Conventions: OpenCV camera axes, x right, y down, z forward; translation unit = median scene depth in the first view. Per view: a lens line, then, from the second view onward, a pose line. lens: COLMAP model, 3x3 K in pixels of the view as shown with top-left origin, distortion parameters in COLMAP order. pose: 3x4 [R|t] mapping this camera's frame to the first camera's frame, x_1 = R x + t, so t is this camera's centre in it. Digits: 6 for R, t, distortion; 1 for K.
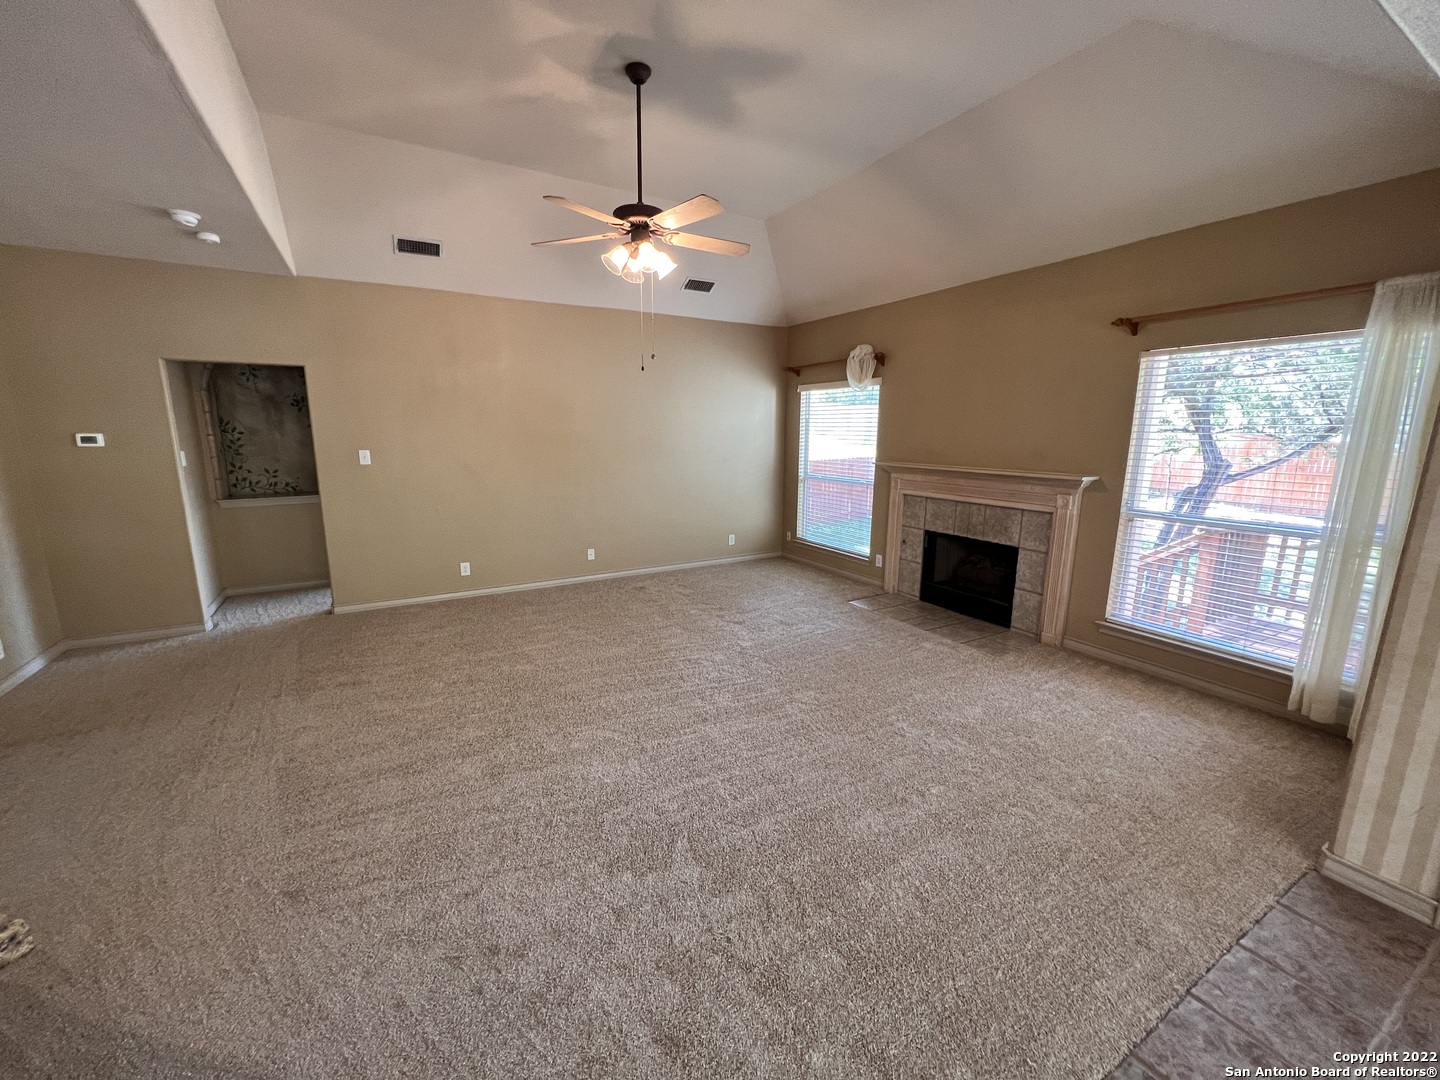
lens RADIAL K [[578.0, 0, 713.6], [0, 578.0, 537.4], [0, 0, 1]] dist [-0.000678, 0.000574]
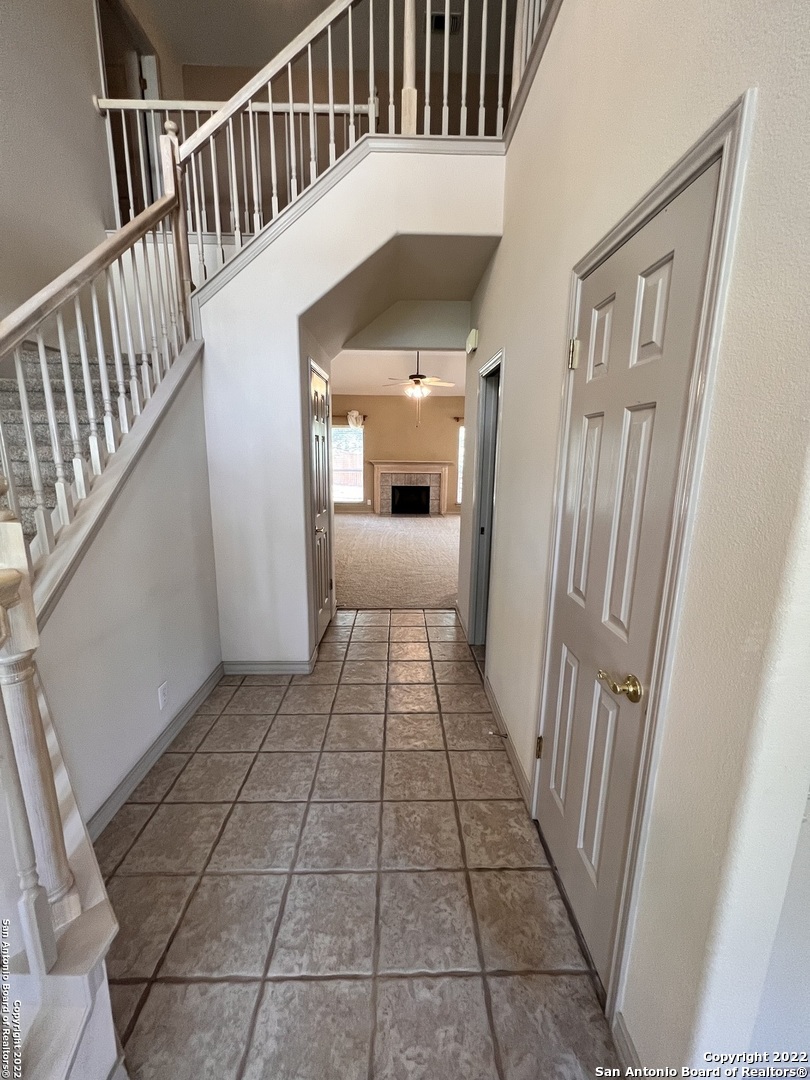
lens RADIAL K [[433.5, 0, 404.5], [0, 433.5, 537.6], [0, 0, 1]] dist [-0.000678, 0.000574]
pose [[0.480467, -0.175116, 0.859352, -1.543368], [0.153850, 0.981497, 0.113988, 0.002225], [-0.863413, 0.077443, 0.498519, -0.009567]]
